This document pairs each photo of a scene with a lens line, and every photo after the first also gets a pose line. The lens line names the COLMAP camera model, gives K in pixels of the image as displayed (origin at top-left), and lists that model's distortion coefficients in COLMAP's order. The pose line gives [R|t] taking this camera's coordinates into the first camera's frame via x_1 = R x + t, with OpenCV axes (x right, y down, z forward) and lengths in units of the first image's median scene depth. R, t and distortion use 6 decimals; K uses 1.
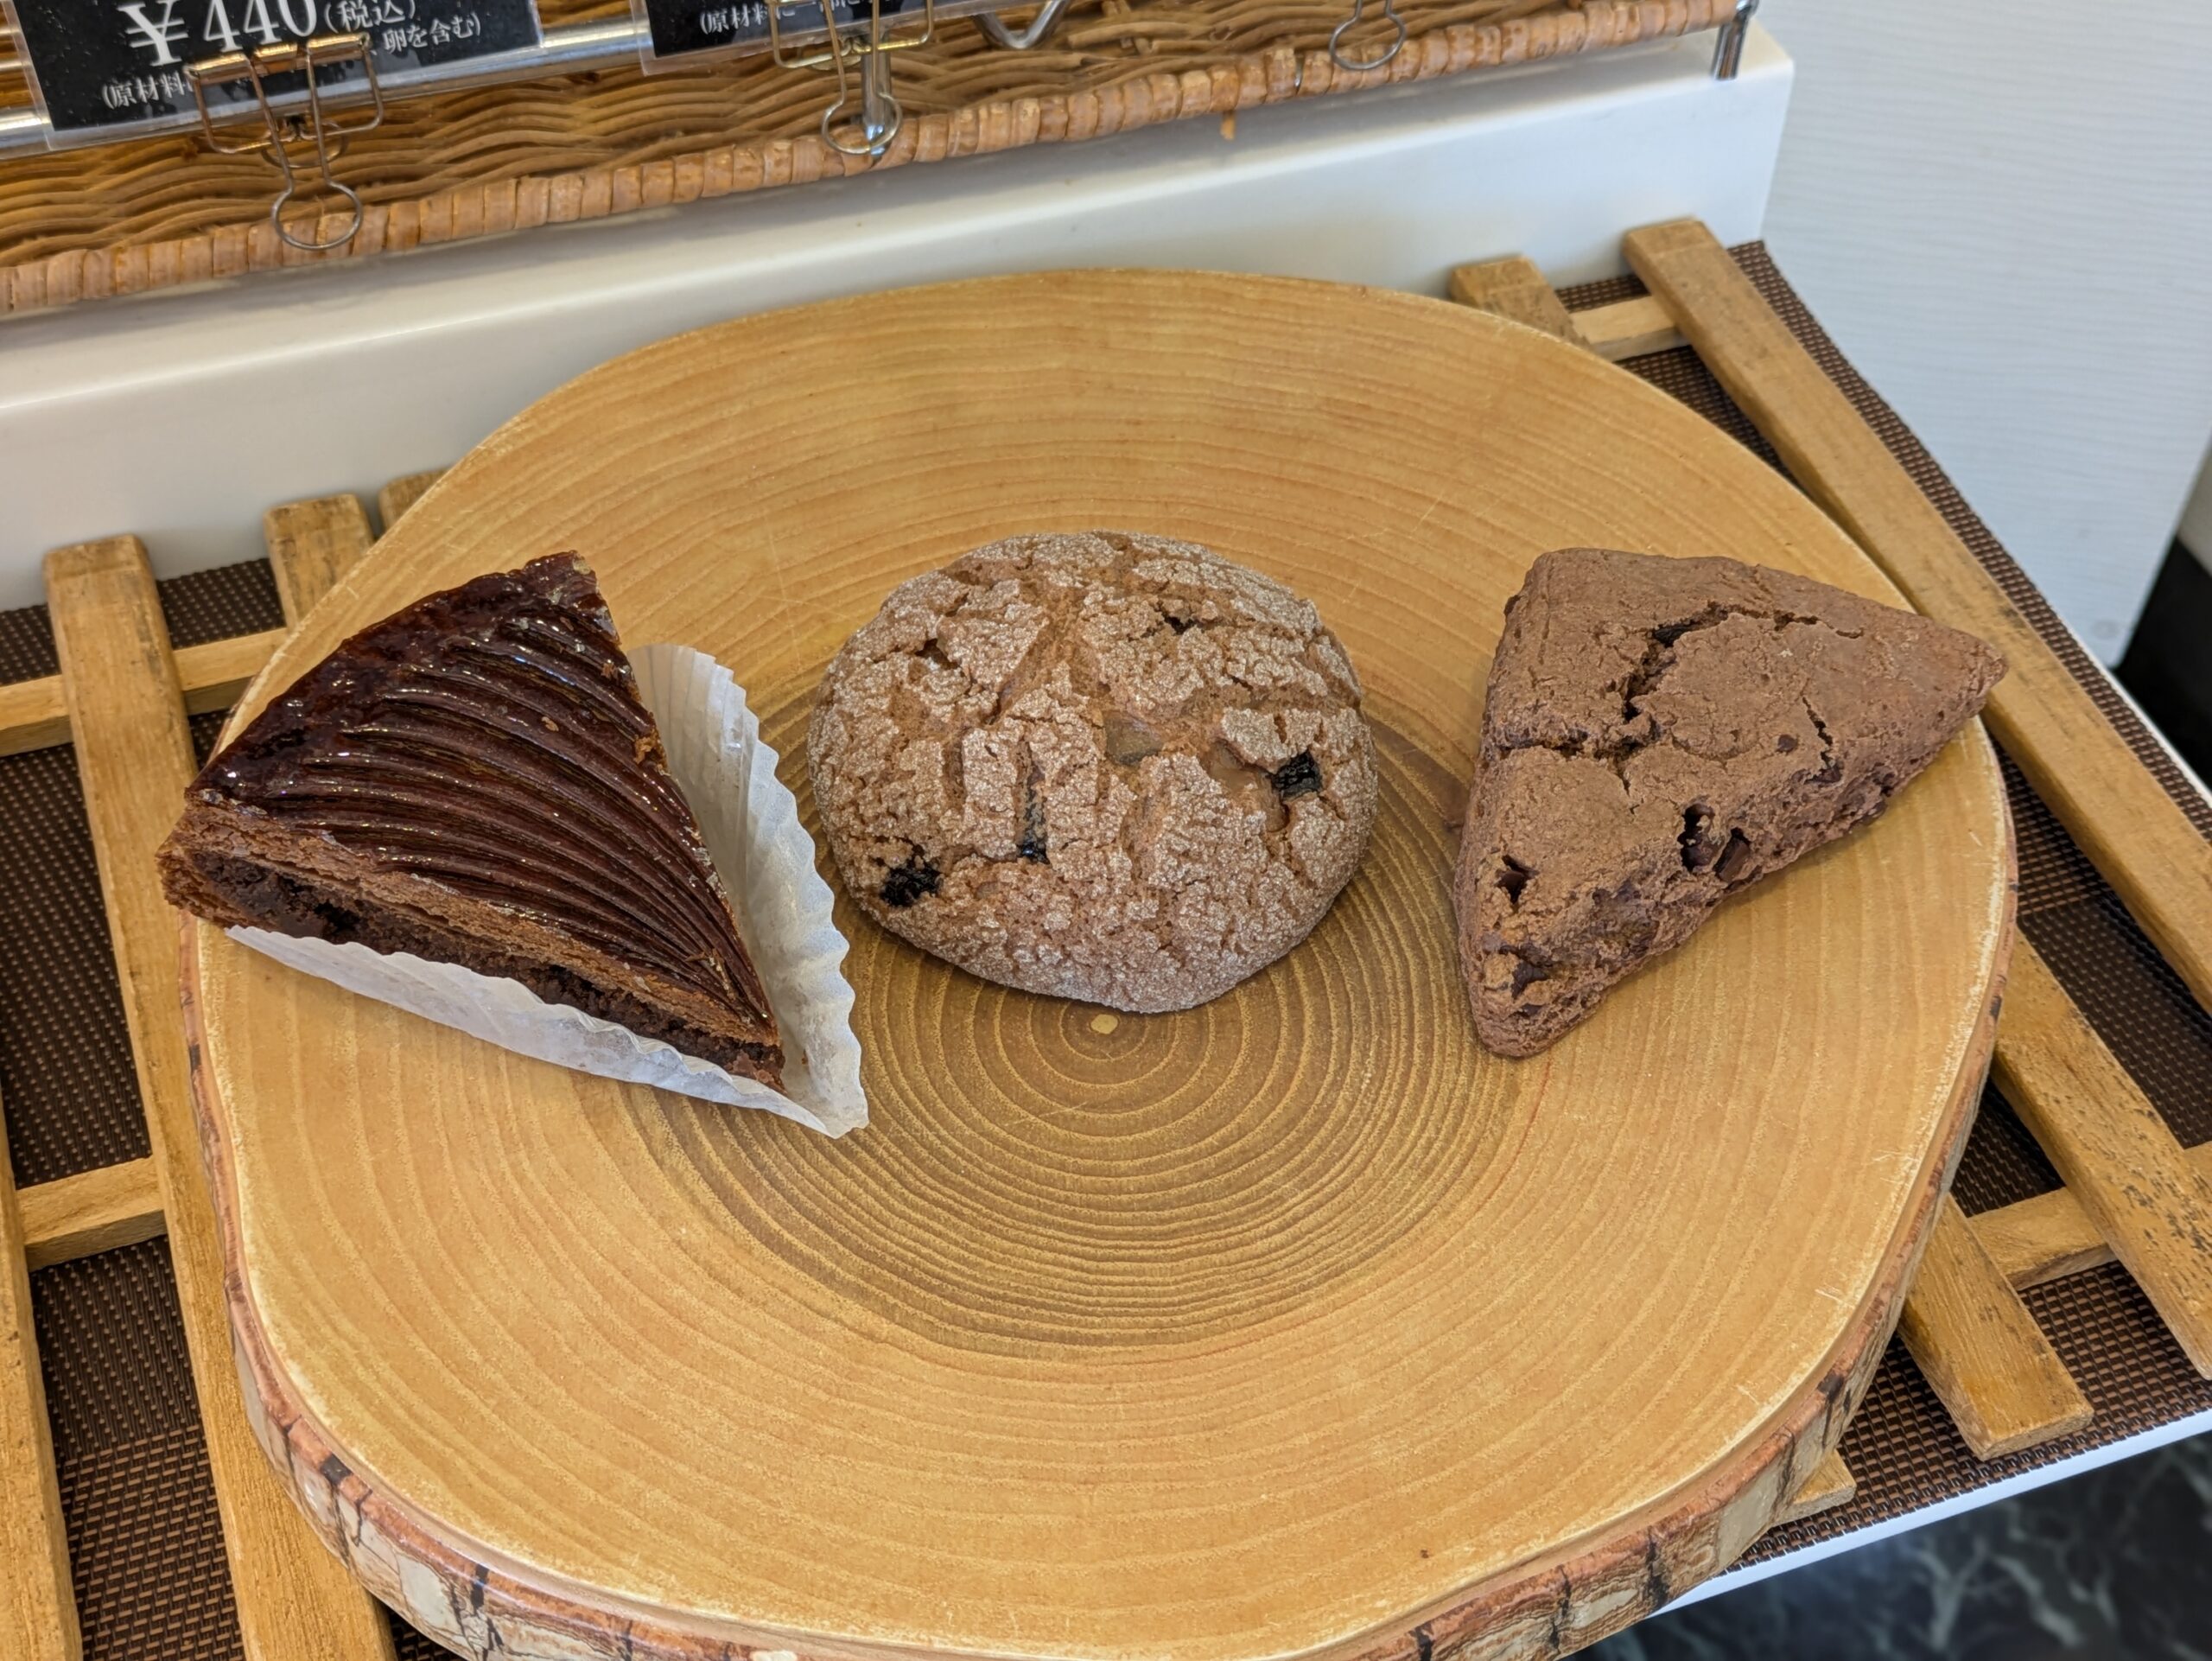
lens RADIAL K [[2712.2, 0, 1107.9], [0, 2712.2, 830.8], [0, 0, 1]] dist [-0.005474, 0.000000]
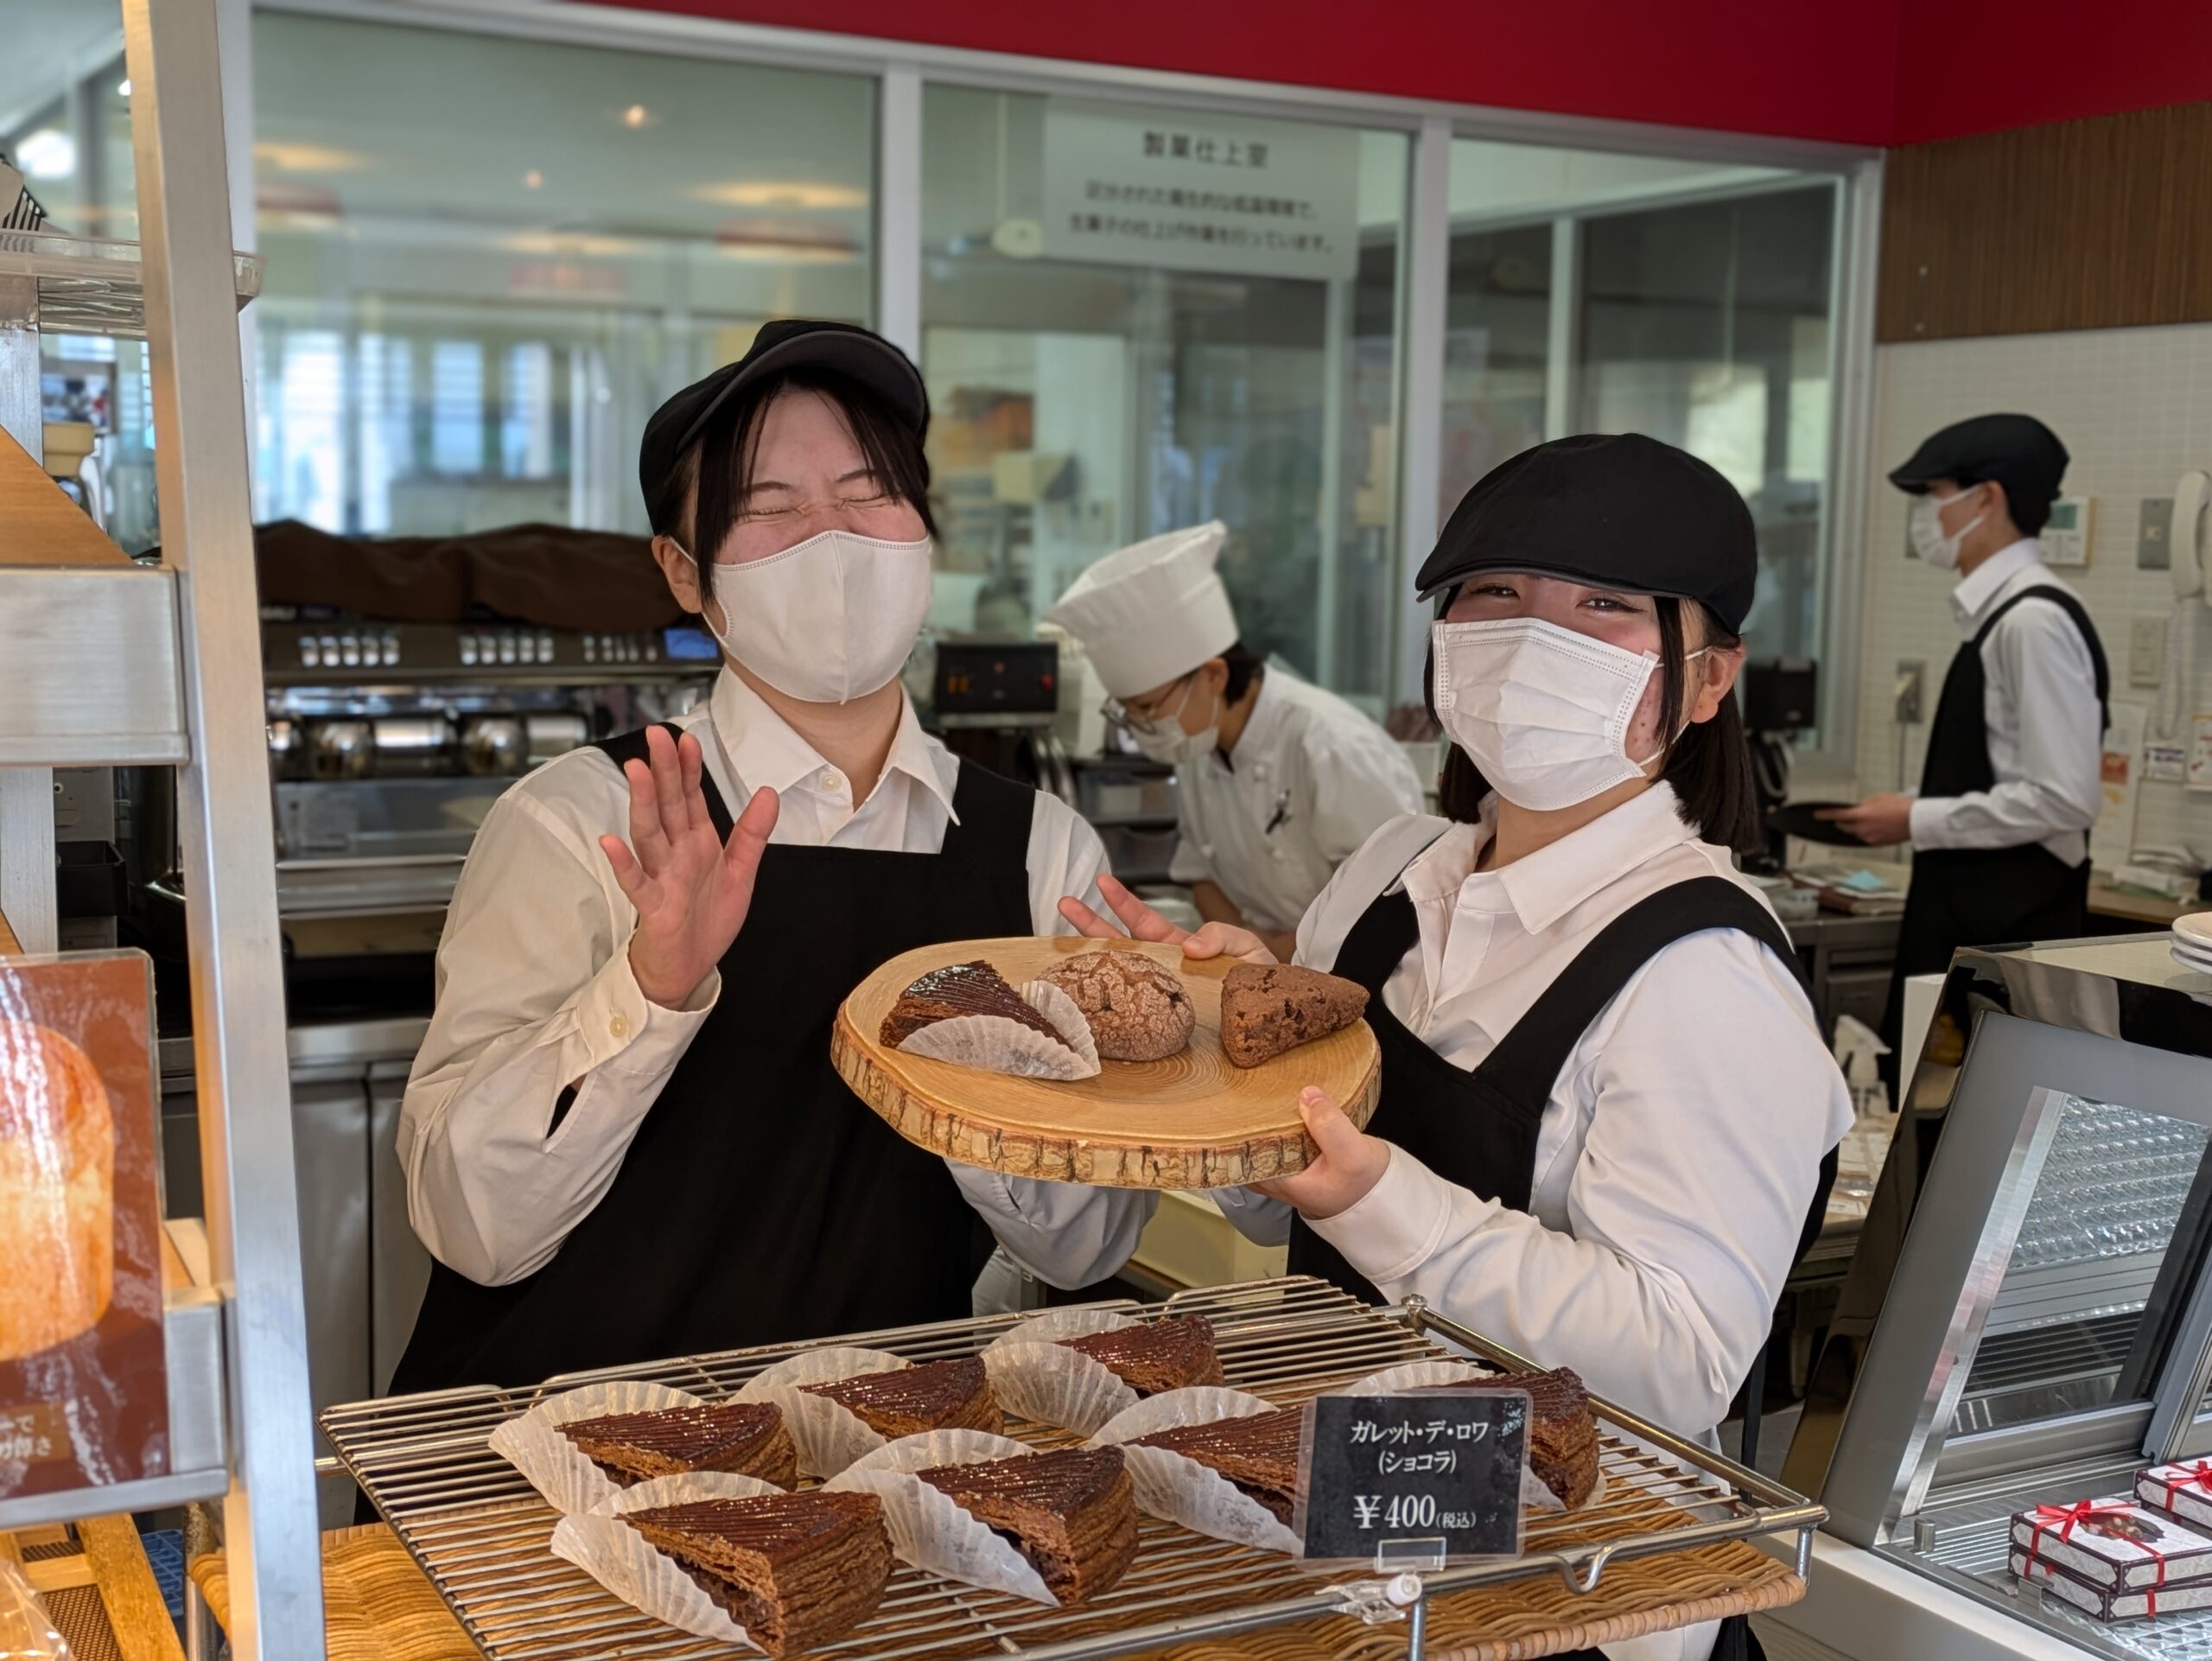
lens RADIAL K [[2712.2, 0, 1106.0], [0, 2712.2, 833.3], [0, 0, 1]] dist [-0.005474, 0.000000]
pose [[0.979309, 0.021245, 0.201251, -0.738515], [0.086389, 0.855421, -0.510679, 1.604274], [-0.183003, 0.517498, 0.835886, -2.044313]]
